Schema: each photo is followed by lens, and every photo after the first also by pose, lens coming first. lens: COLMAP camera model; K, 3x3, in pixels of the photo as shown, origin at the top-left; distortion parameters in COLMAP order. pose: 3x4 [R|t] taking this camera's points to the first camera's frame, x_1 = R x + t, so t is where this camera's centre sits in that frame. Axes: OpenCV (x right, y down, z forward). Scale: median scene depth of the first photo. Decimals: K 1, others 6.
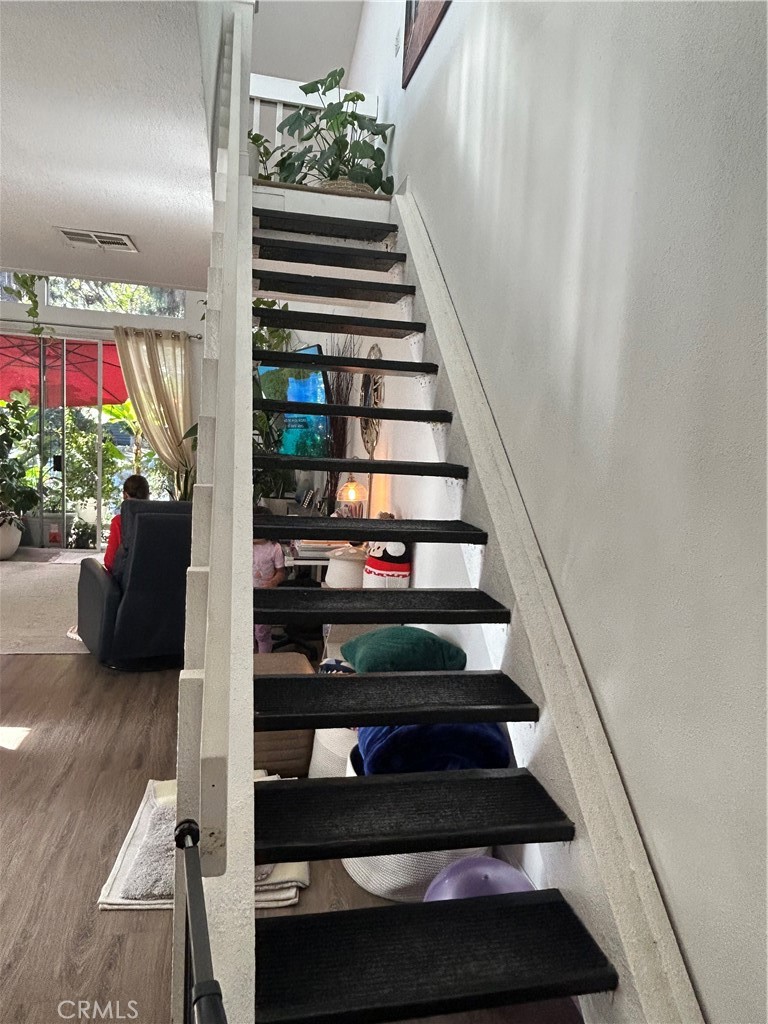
lens RADIAL K [[700.3, 0, 385.5], [0, 700.3, 511.3], [0, 0, 1]] dist [0.009482, 0.002387]
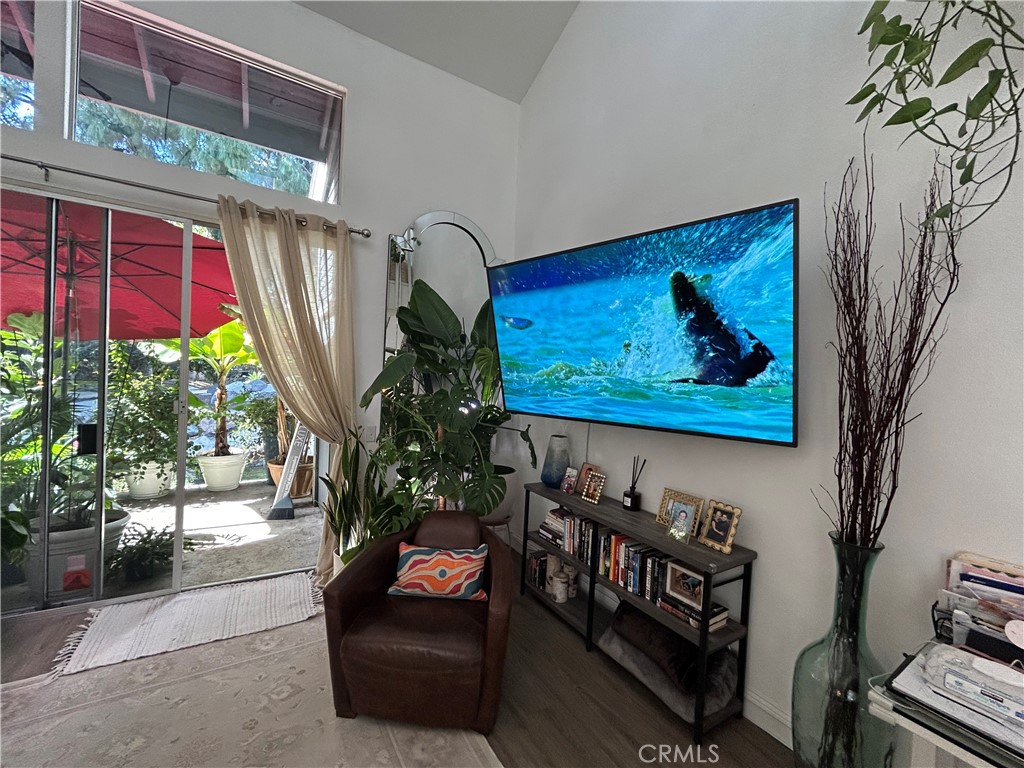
lens RADIAL K [[418.8, 0, 510.5], [0, 418.8, 382.1], [0, 0, 1]] dist [0.000965, -0.000109]
pose [[0.945591, -0.011576, 0.325153, -0.216419], [0.034583, 0.997282, -0.065066, -0.064969], [-0.323515, 0.072771, 0.943420, 0.480872]]
